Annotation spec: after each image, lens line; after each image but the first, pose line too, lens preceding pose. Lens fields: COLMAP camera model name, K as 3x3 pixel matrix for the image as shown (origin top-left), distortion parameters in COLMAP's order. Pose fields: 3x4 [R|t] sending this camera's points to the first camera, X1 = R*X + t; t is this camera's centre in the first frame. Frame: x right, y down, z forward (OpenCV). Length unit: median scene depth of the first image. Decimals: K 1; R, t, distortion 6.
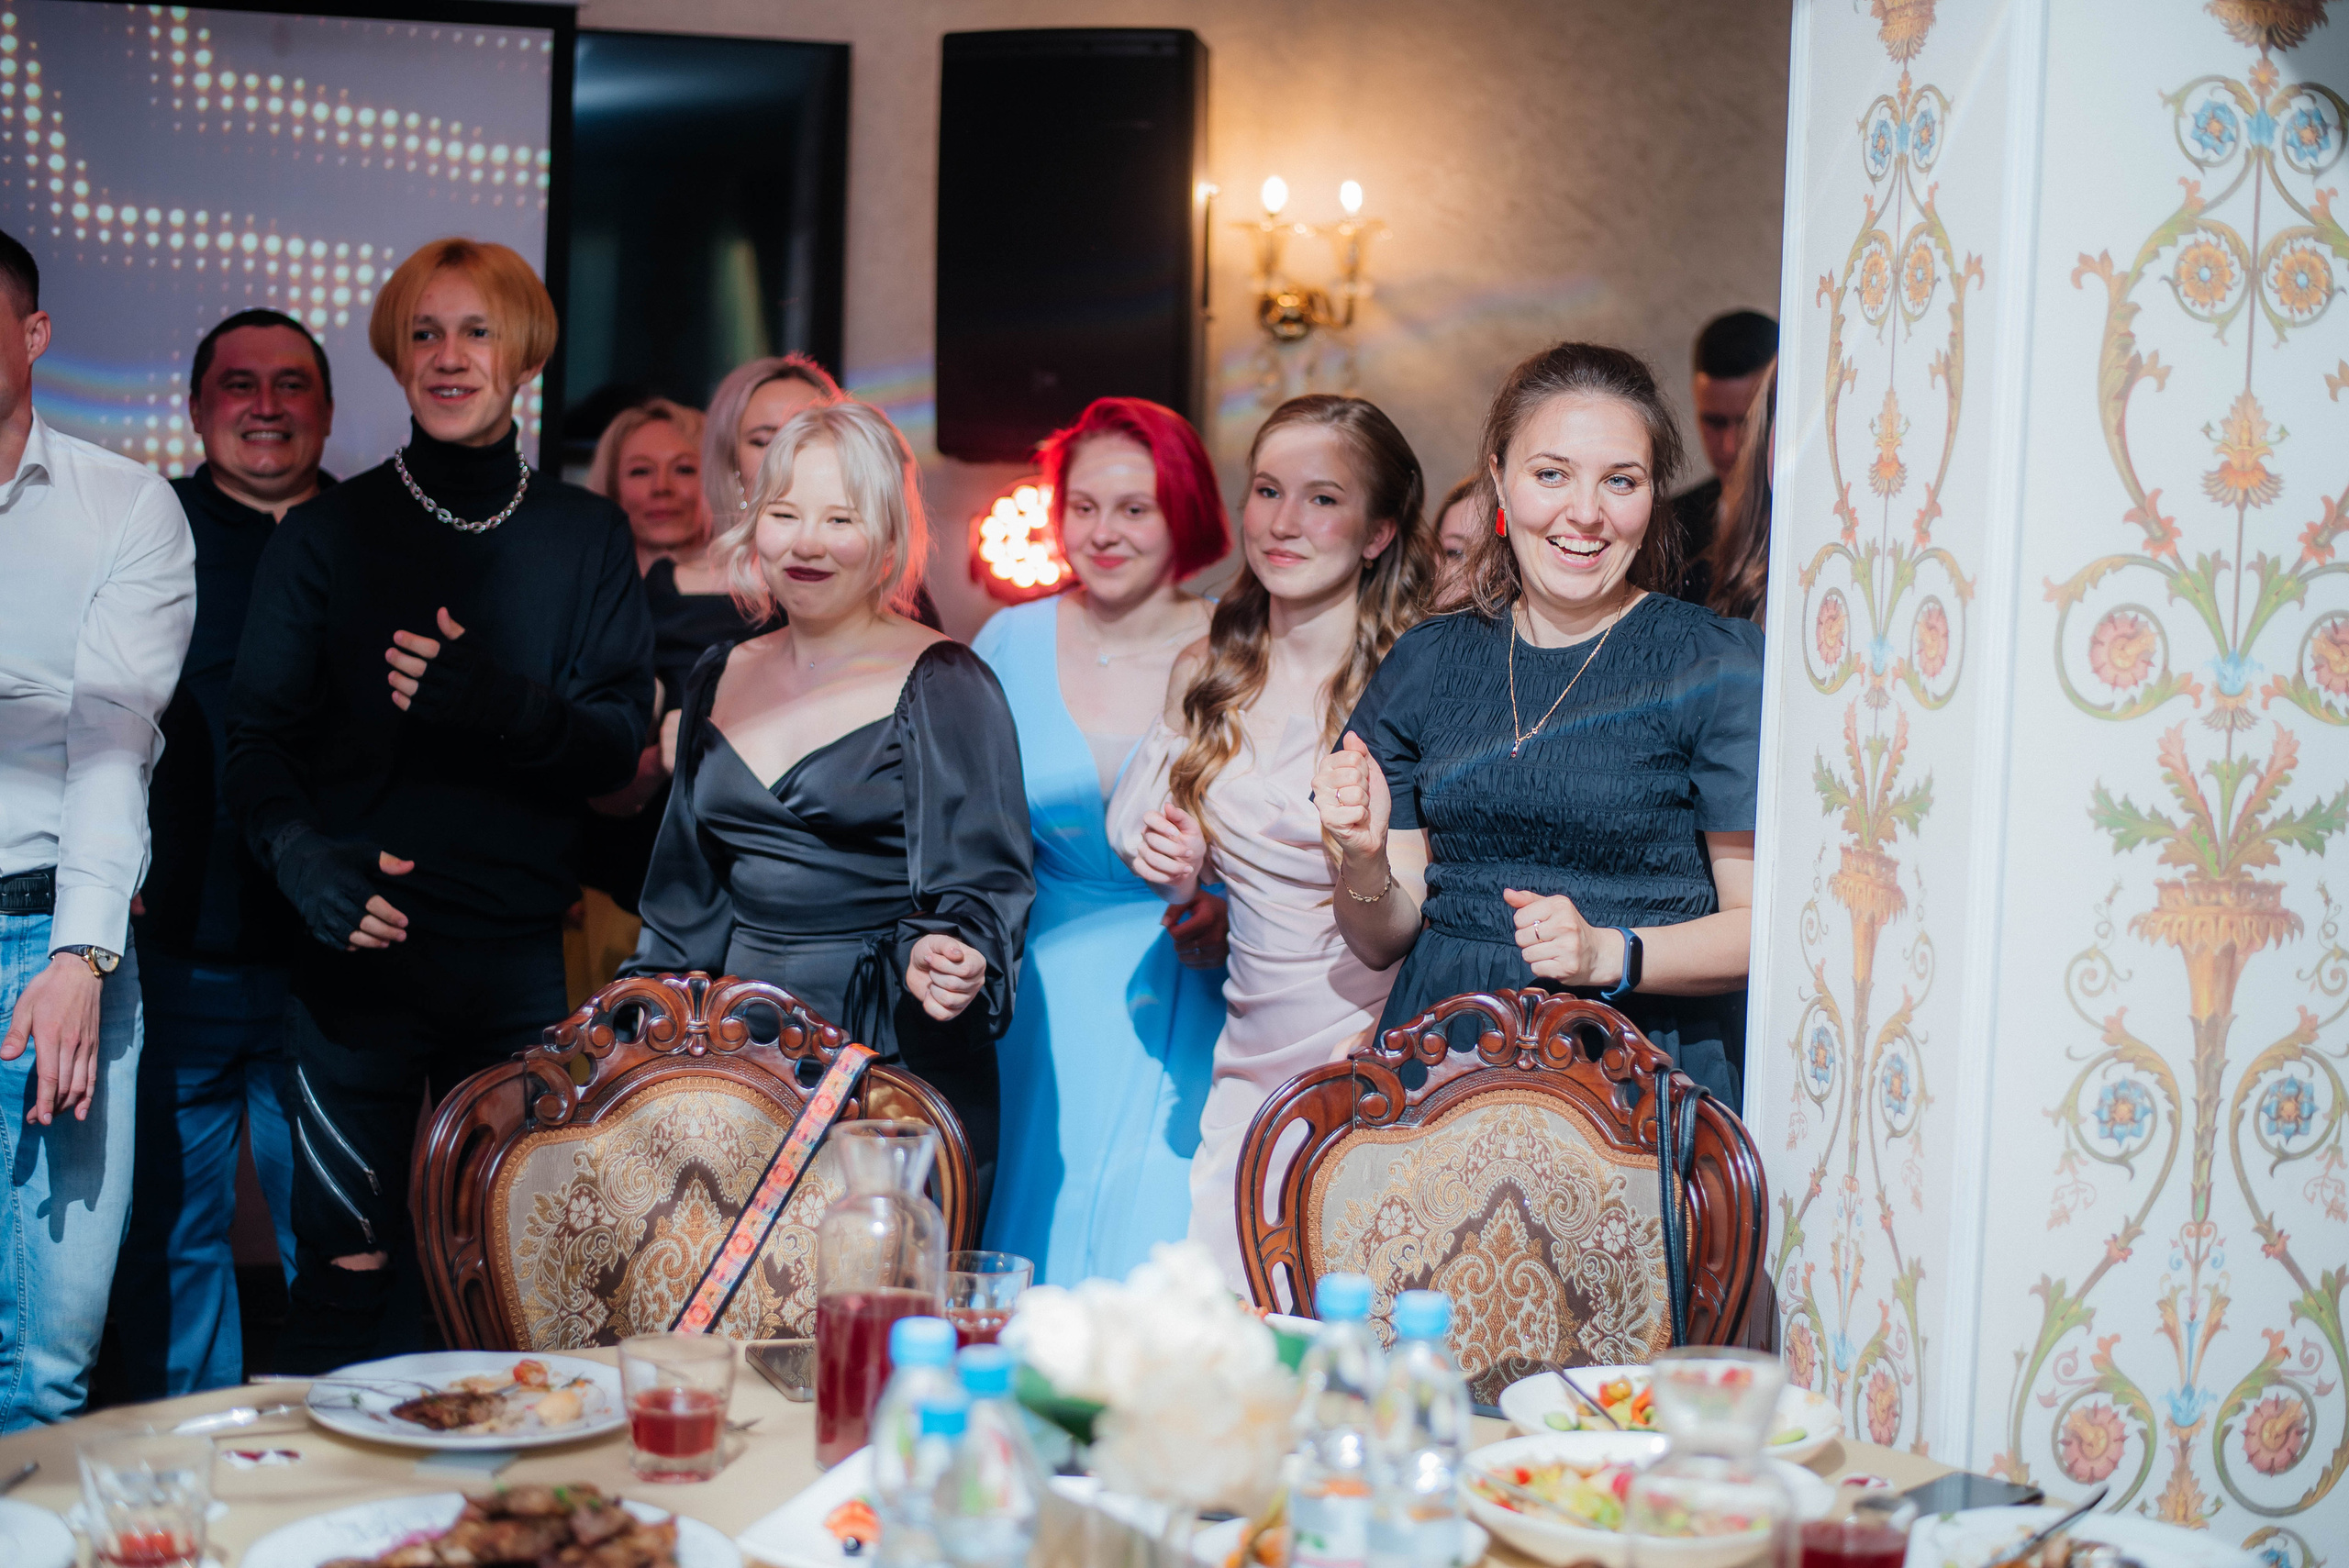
lens RADIAL K [[3421.5, 0, 1174.5], [0, 3421.5, 784.0], [0, 0, 1]] dist [-0.119033, 0.079394]
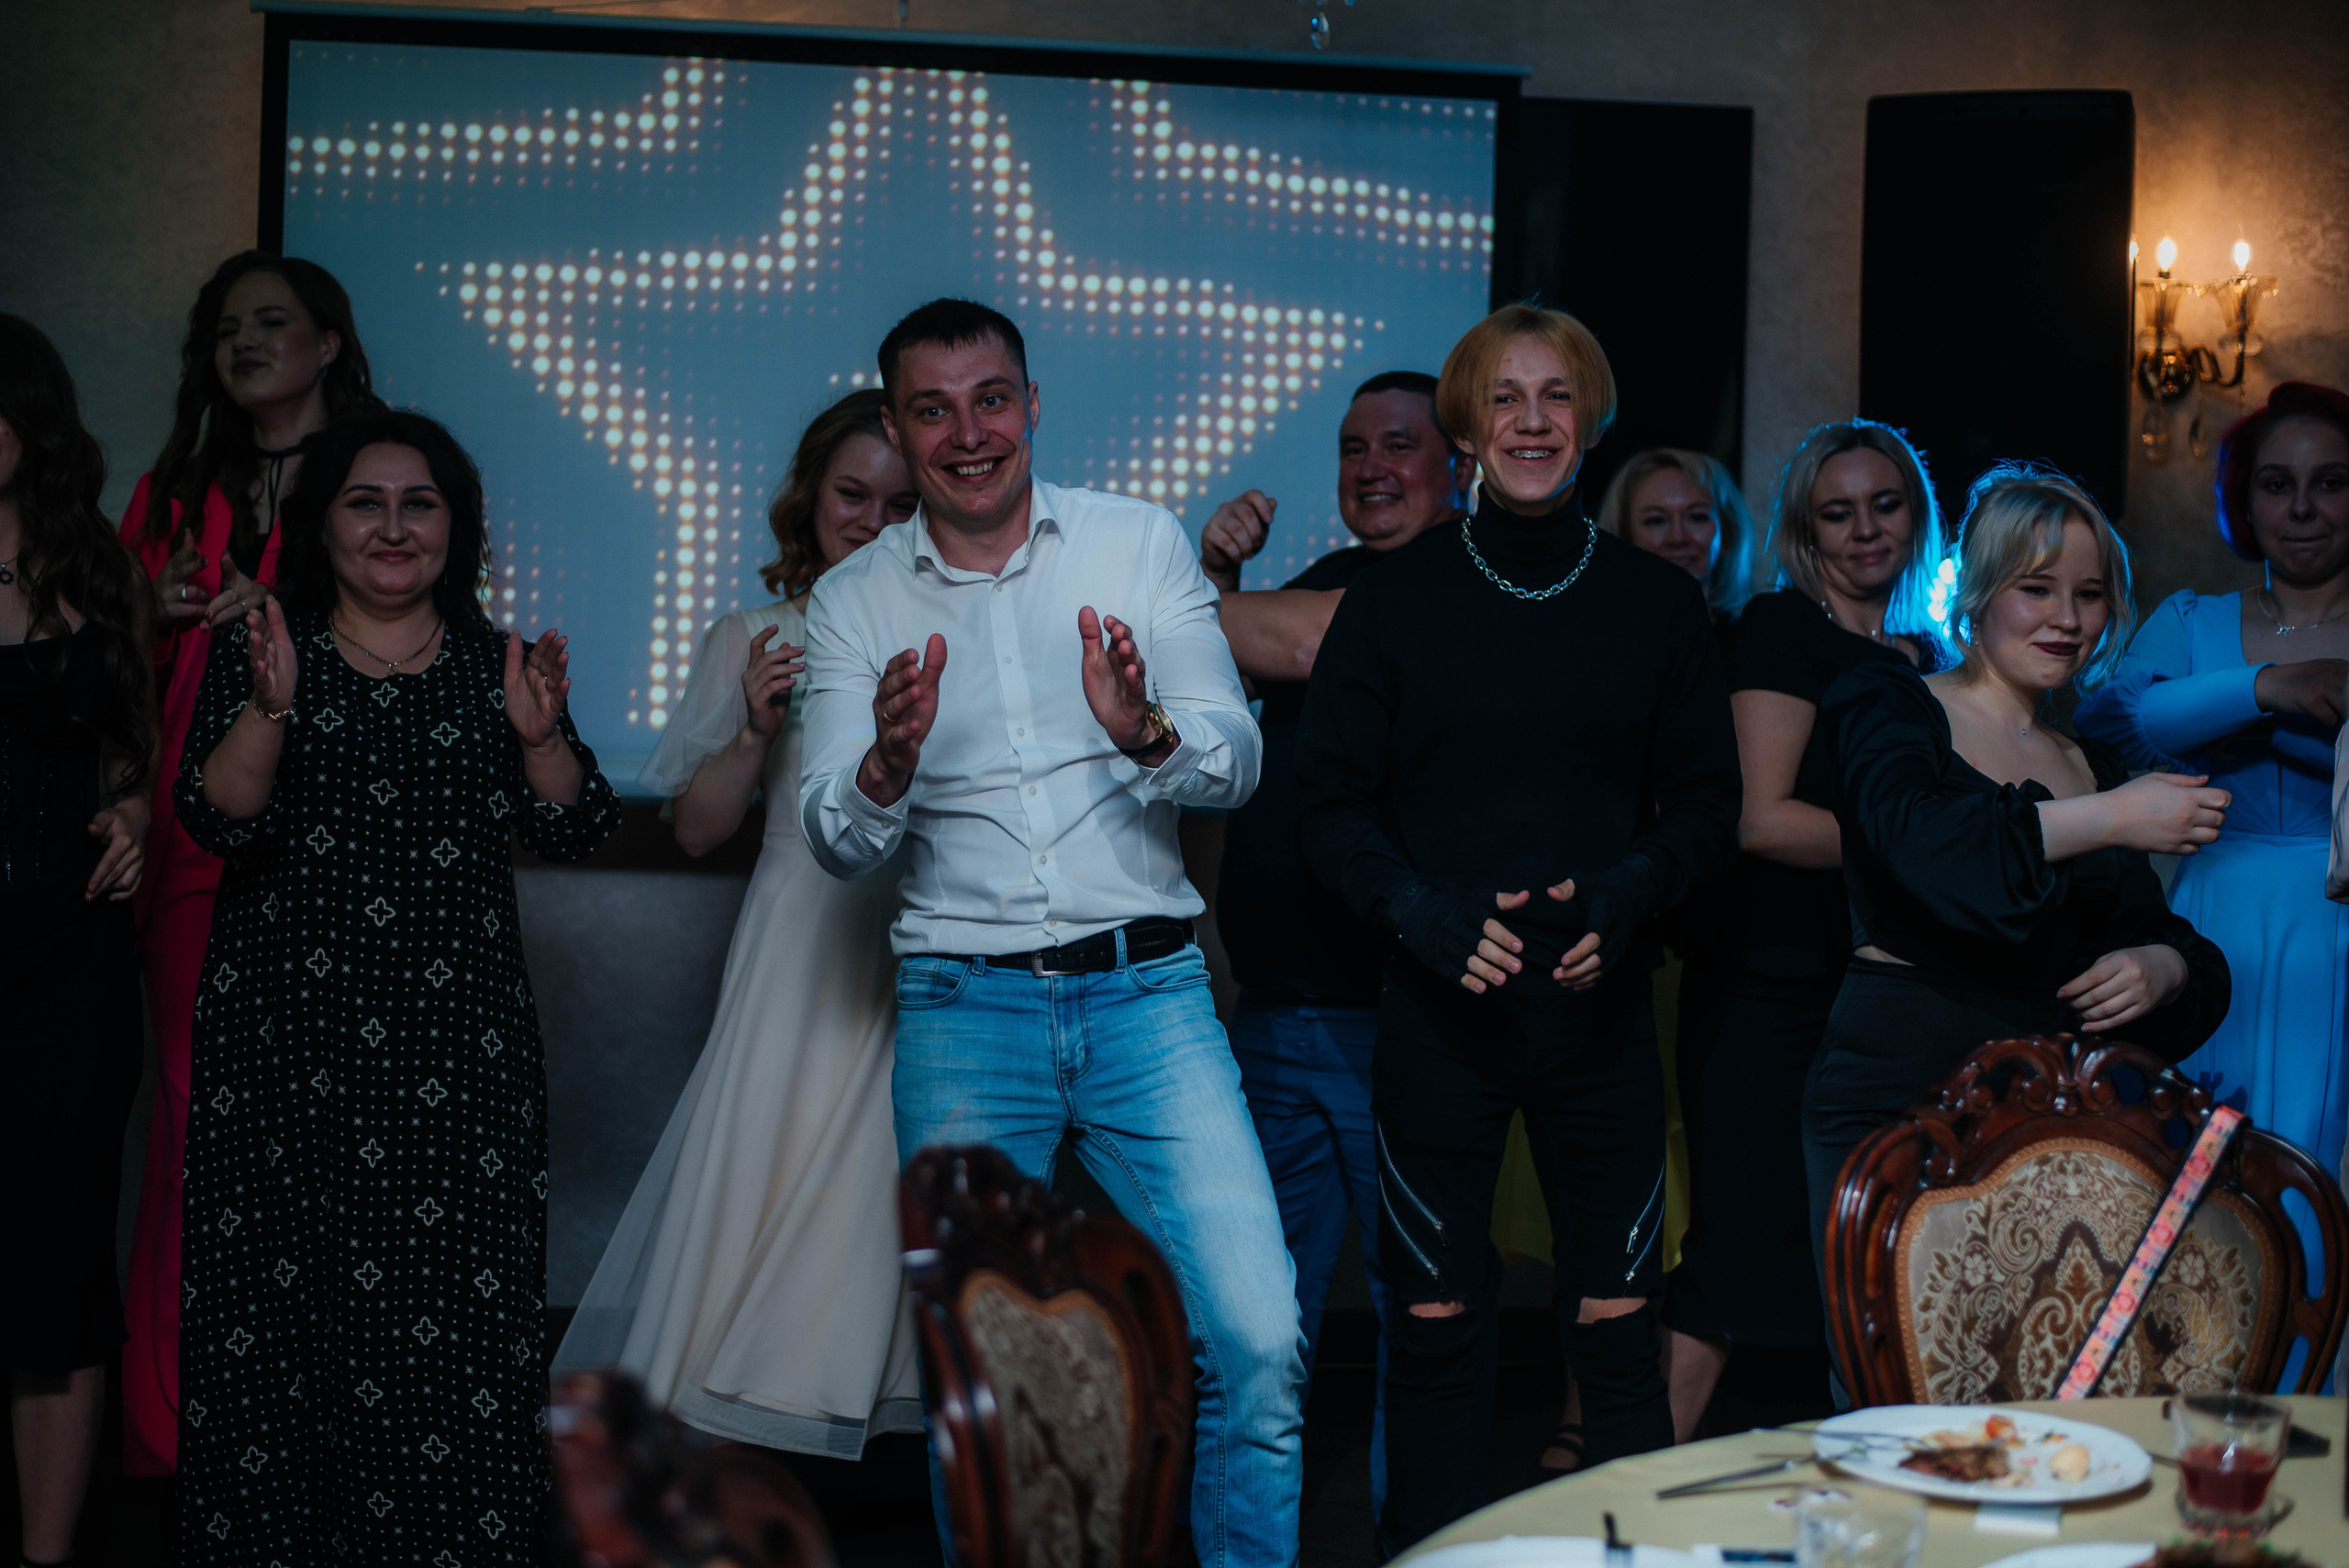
lens RADIAL K [[3408.6, 0, 1174.5], [0, 3408.6, 784.0], [0, 0, 1]] dist [-0.108946, 0.048951]
pose [[0.992440, 0.002517, -0.122709, -0.291853], [-0.004177, 0.999903, -0.013270, -0.005261], [0.122664, 0.013682, 0.992354, -0.037307]]
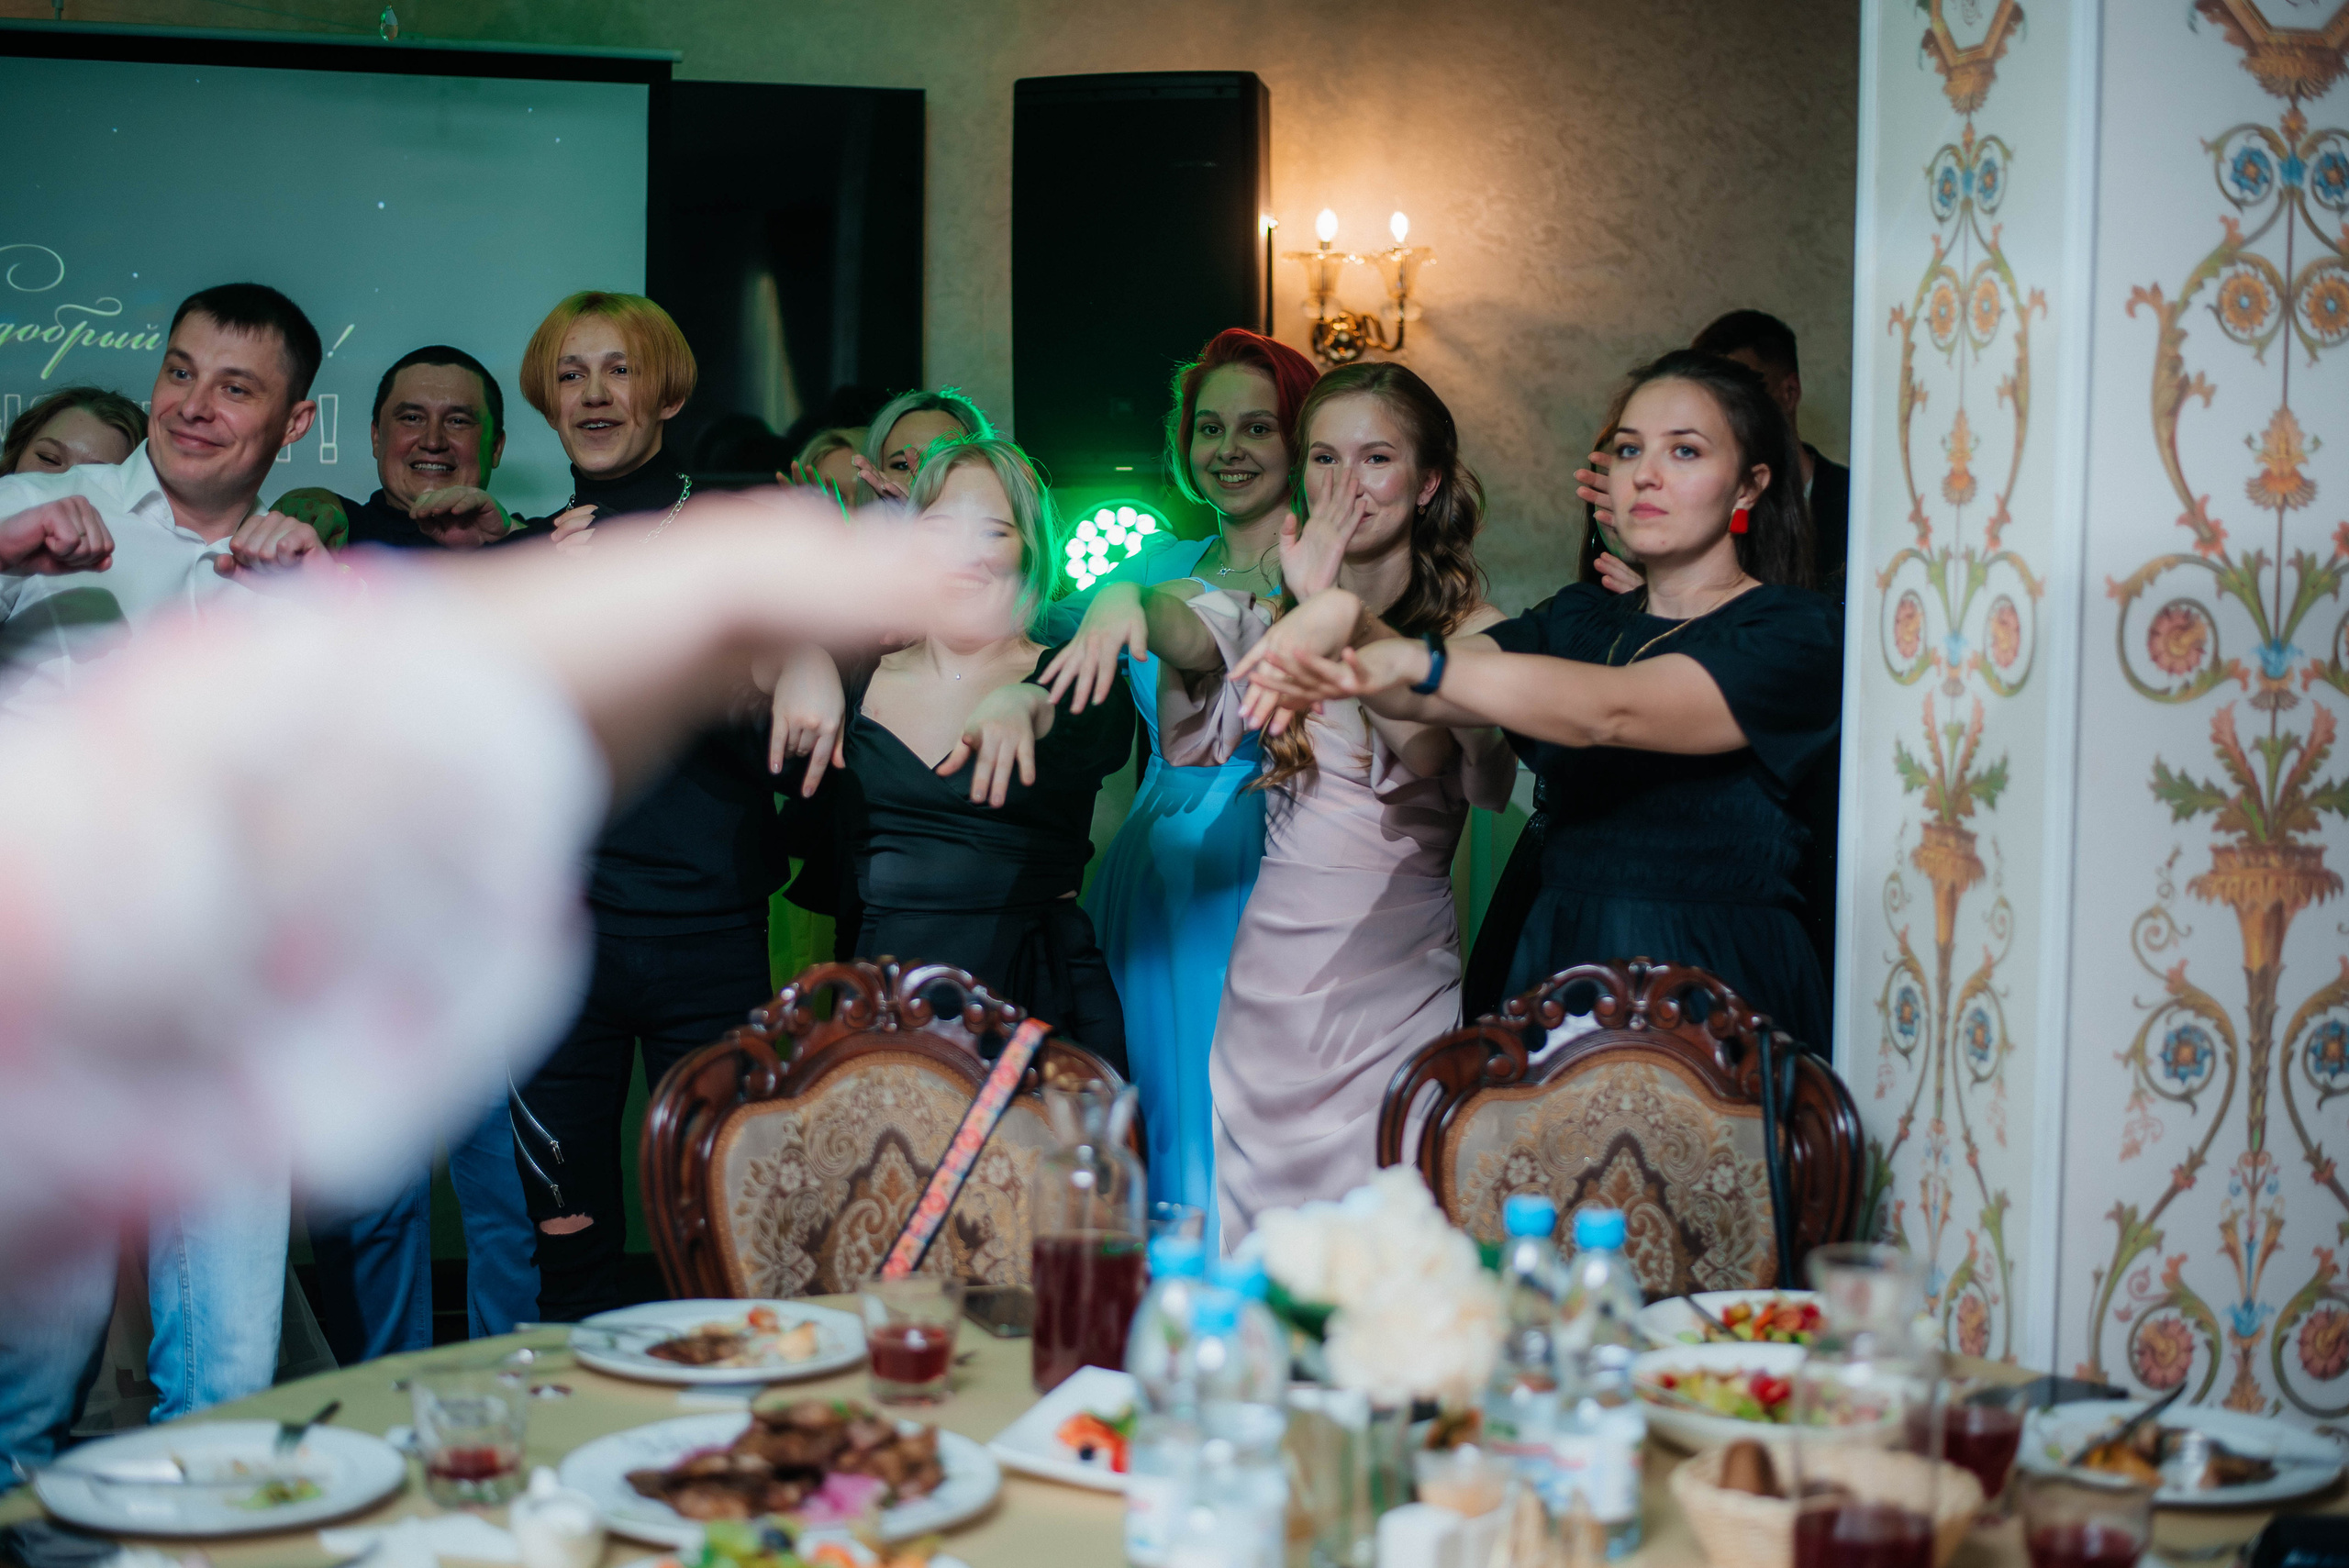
lens RADIAL K [[3408.6, 0, 1174.5], [0, 3408.6, 784.0], [0, 0, 1]] dist [-0.108946, 0.048951]
pose [[0.999812, -0.019148, 0.003169, -0.051506], [0.019160, 0.999810, -0.003703, 0.005338], [-0.003097, 0.003763, 0.999988, -0.103680]]
